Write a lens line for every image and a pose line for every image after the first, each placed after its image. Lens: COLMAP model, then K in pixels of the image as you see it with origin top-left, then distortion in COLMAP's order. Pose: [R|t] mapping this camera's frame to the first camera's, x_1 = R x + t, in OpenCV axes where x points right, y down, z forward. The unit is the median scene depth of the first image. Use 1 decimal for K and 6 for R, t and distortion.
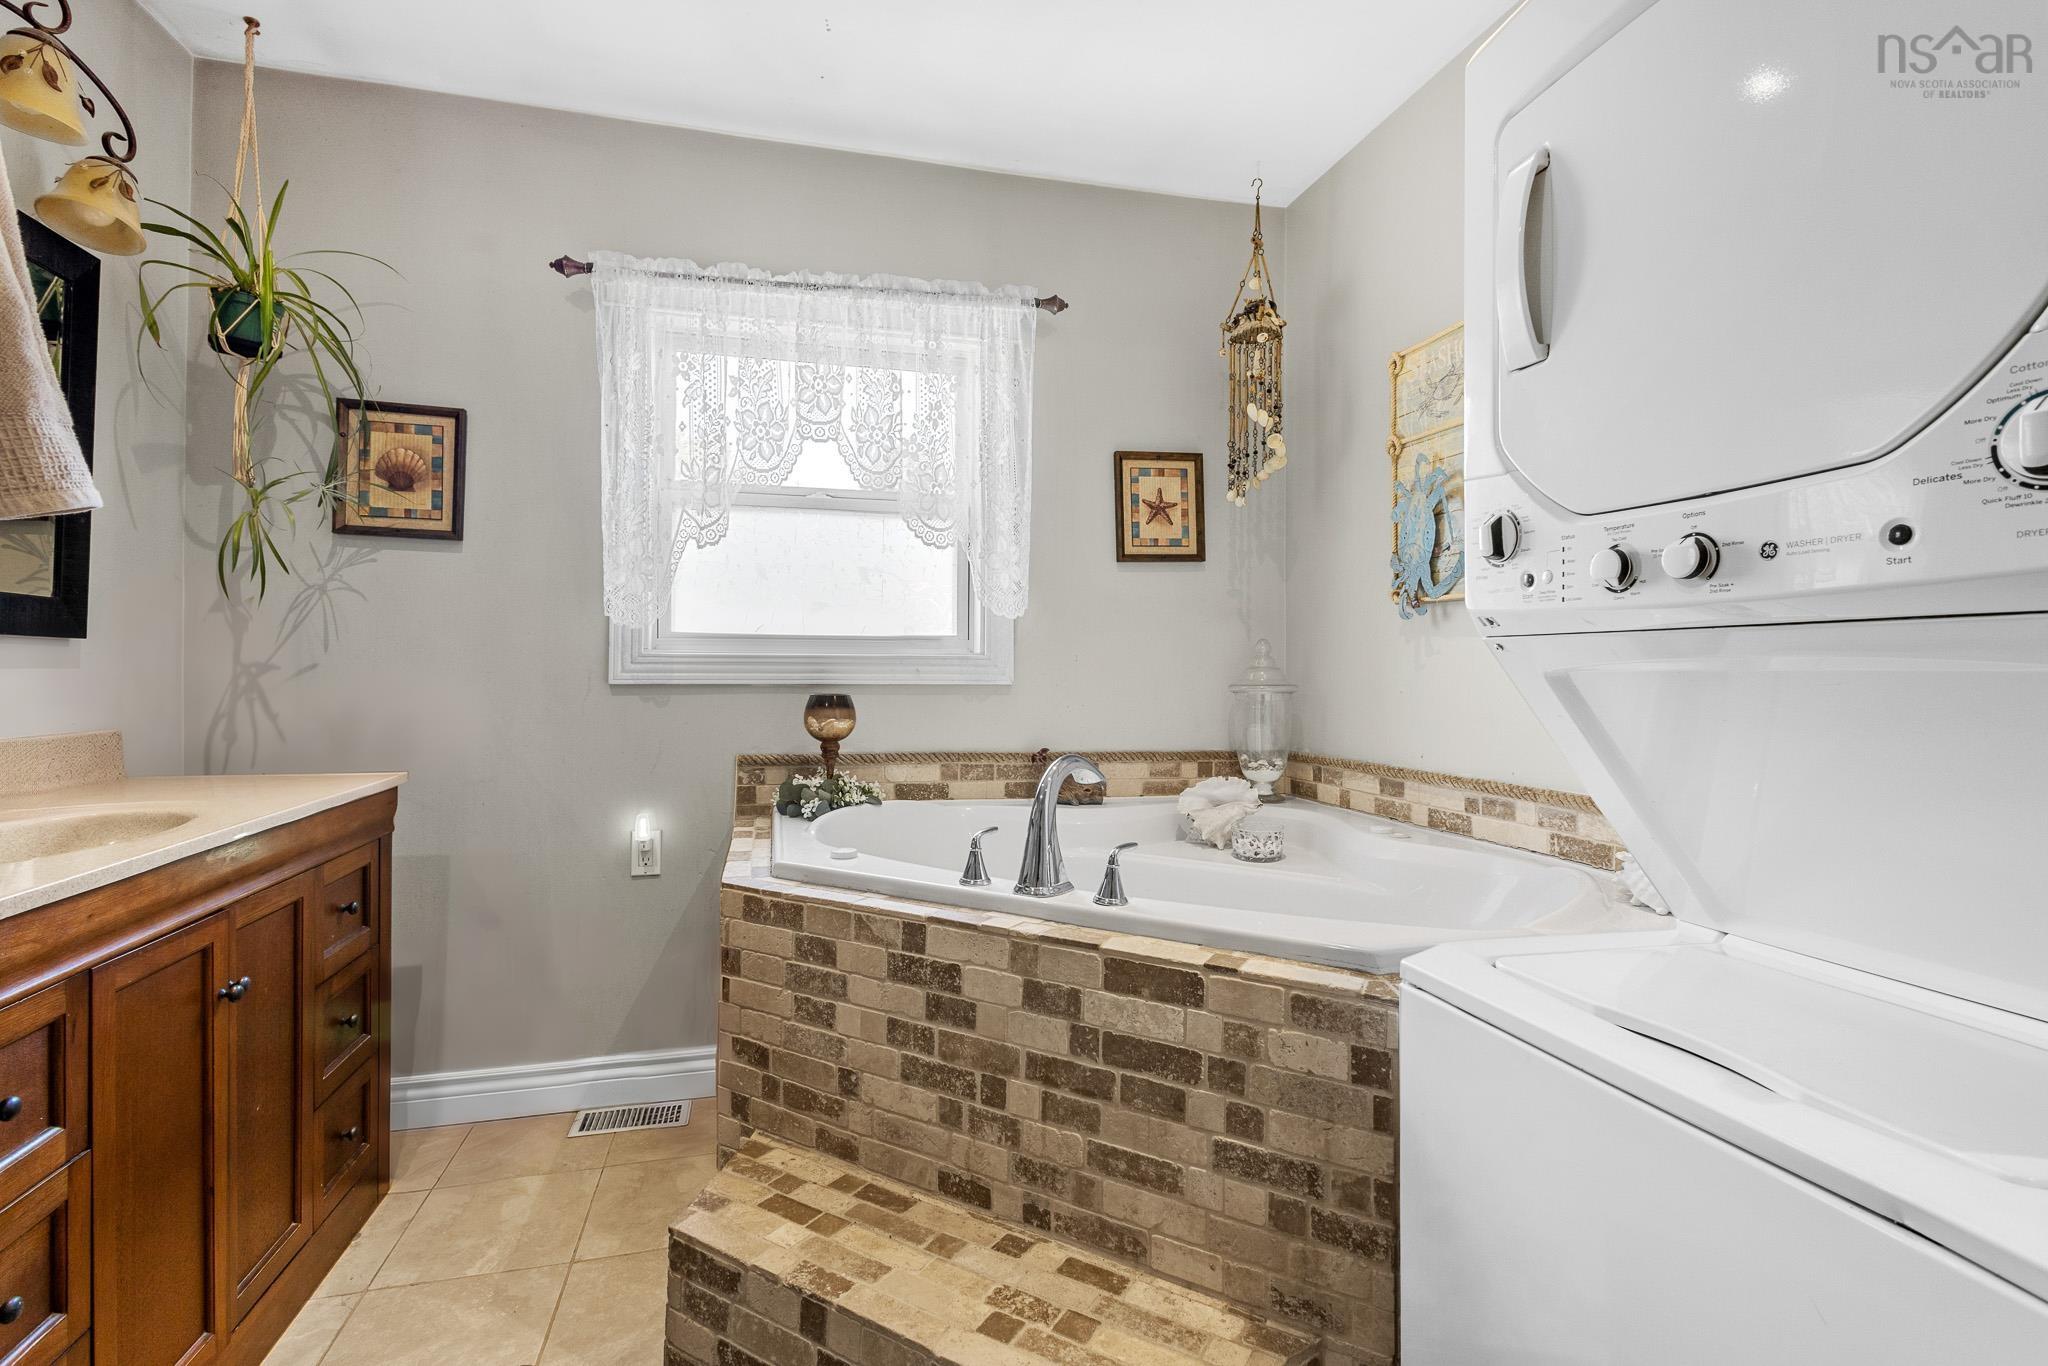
lens RADIAL K [[942.0, 0, 1027.8], [0, 942.0, 673.8], [0, 0, 1]] dist [0.004209, 0.000093]
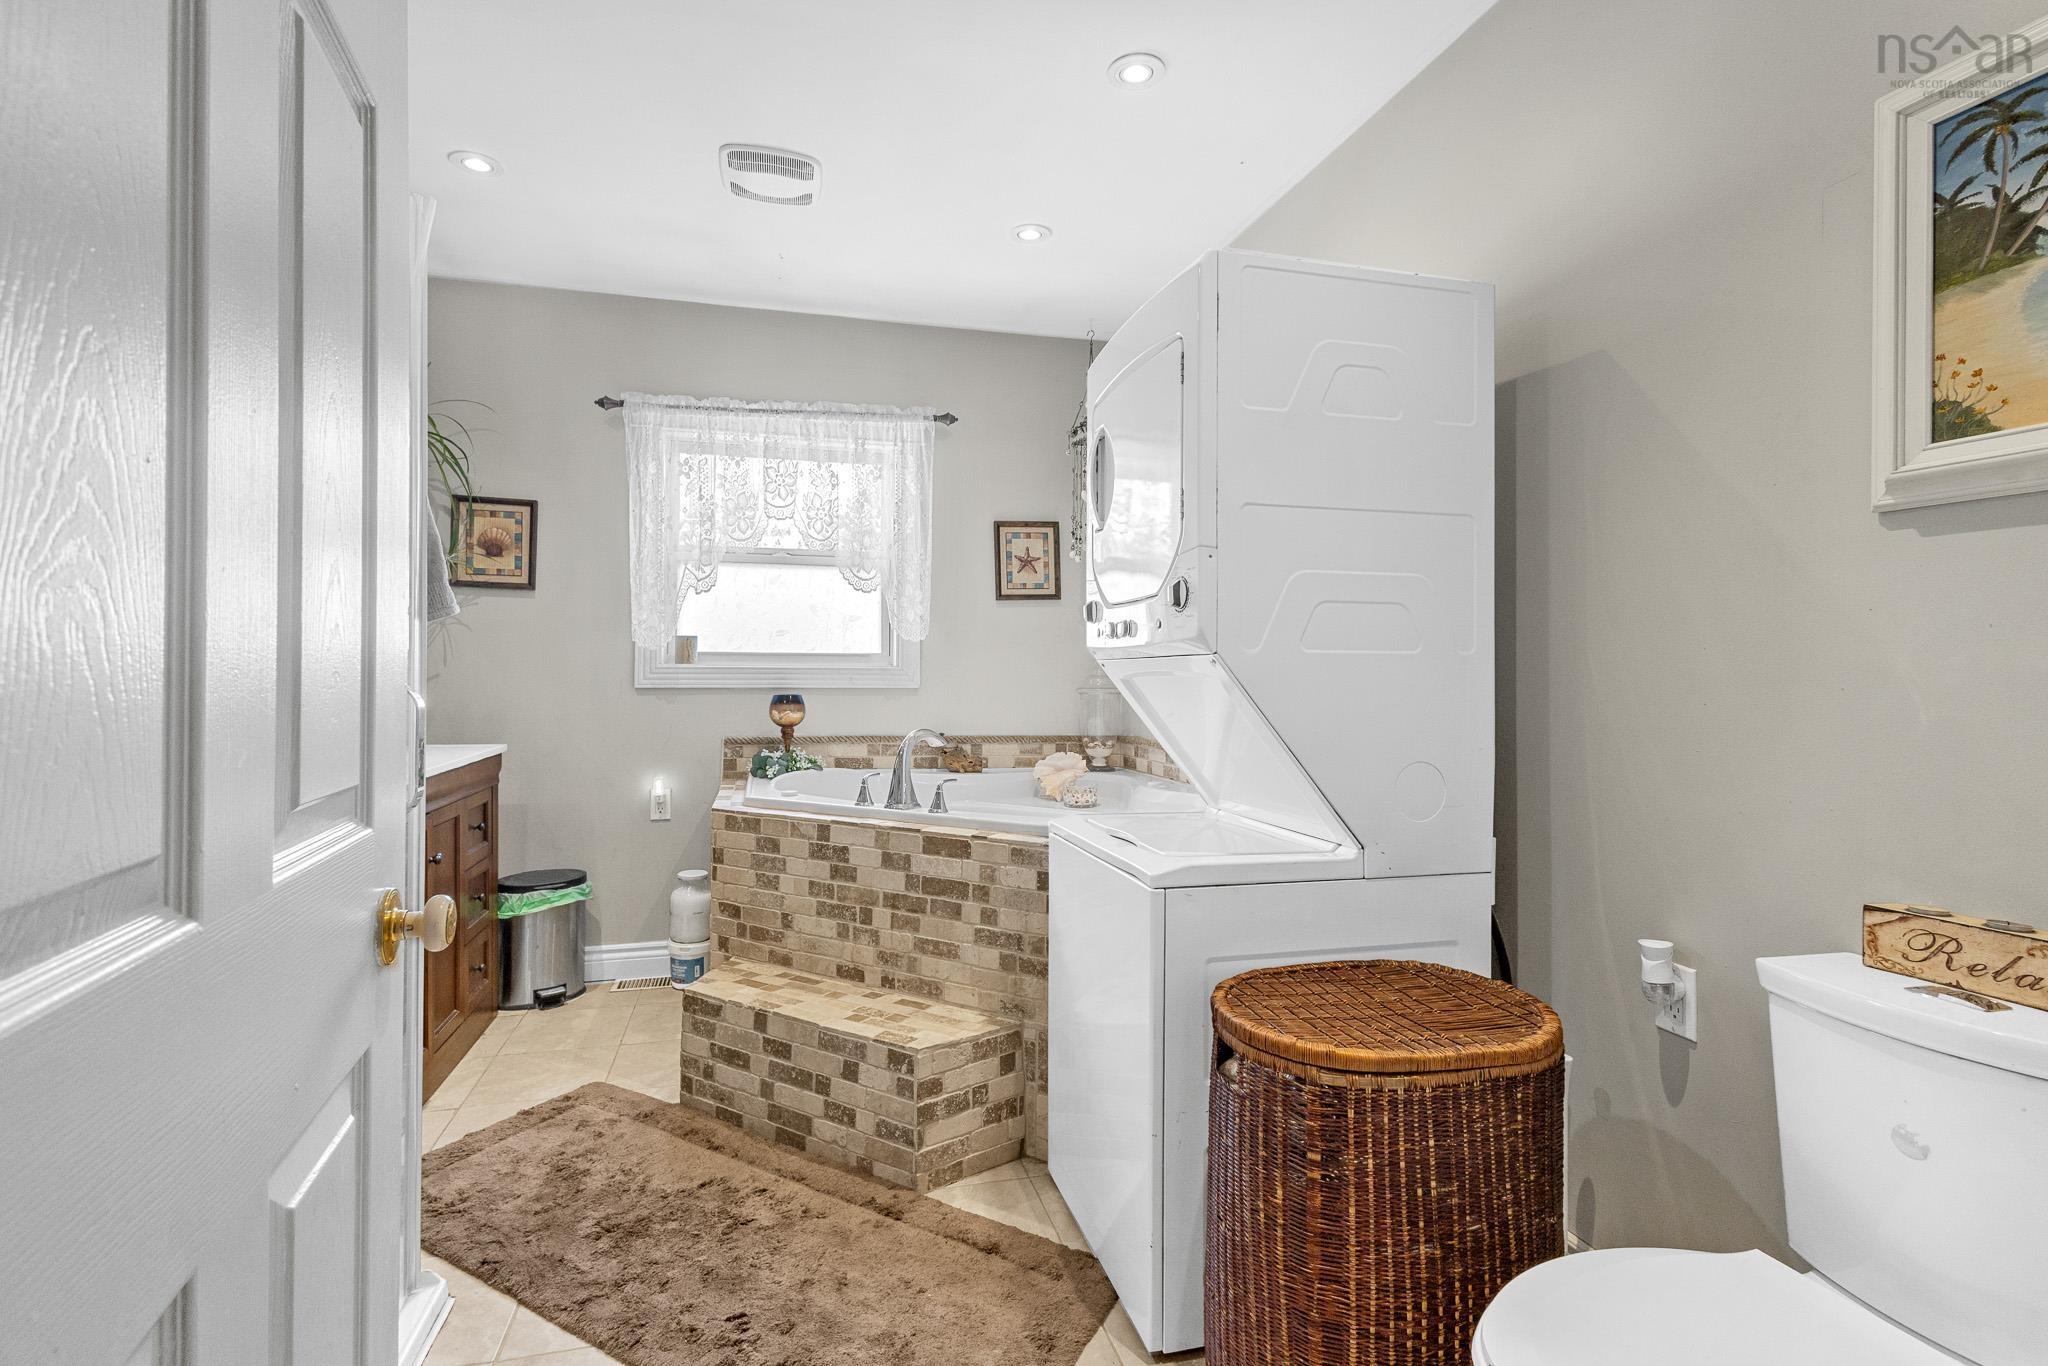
lens RADIAL K [[951.4, 0, 1029.2], [0, 951.4, 684.6], [0, 0, 1]] dist [0.000824, 0.000018]
pose [[0.999990, -0.001493, 0.004302, 0.165497], [0.001483, 0.999996, 0.002231, 0.003847], [-0.004306, -0.002225, 0.999988, -0.493585]]
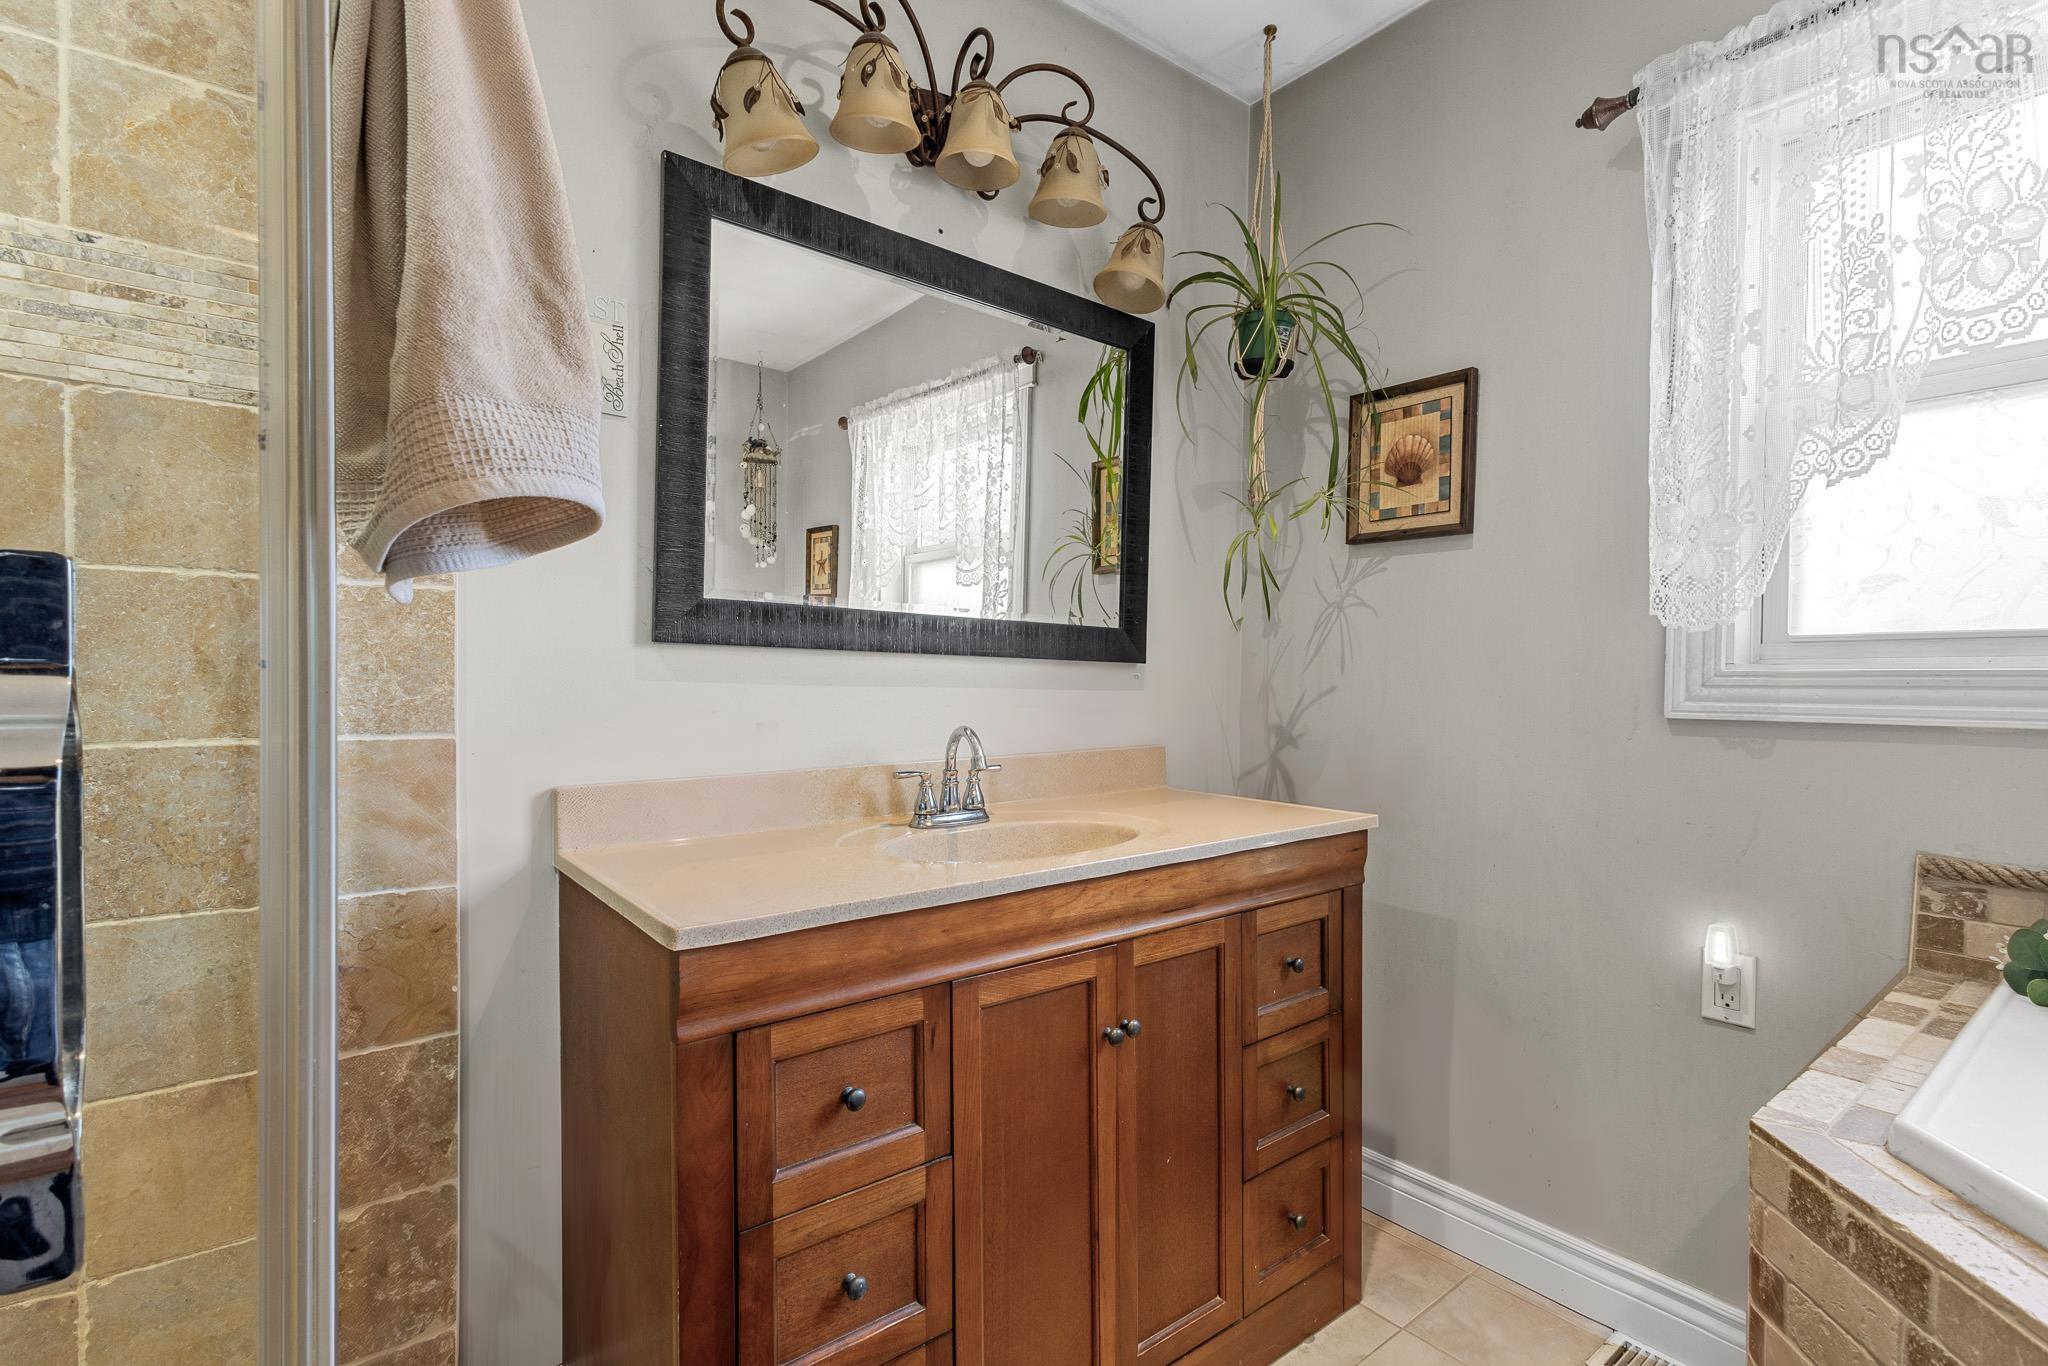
lens RADIAL K [[948.8, 0, 1012.5], [0, 948.8, 694.1], [0, 0, 1]] dist [0.015877, -0.007248]
pose [[0.396225, 0.009960, -0.918099, -0.010339], [-0.013792, 0.999893, 0.004895, -0.003028], [0.918050, 0.010723, 0.396320, 0.331717]]
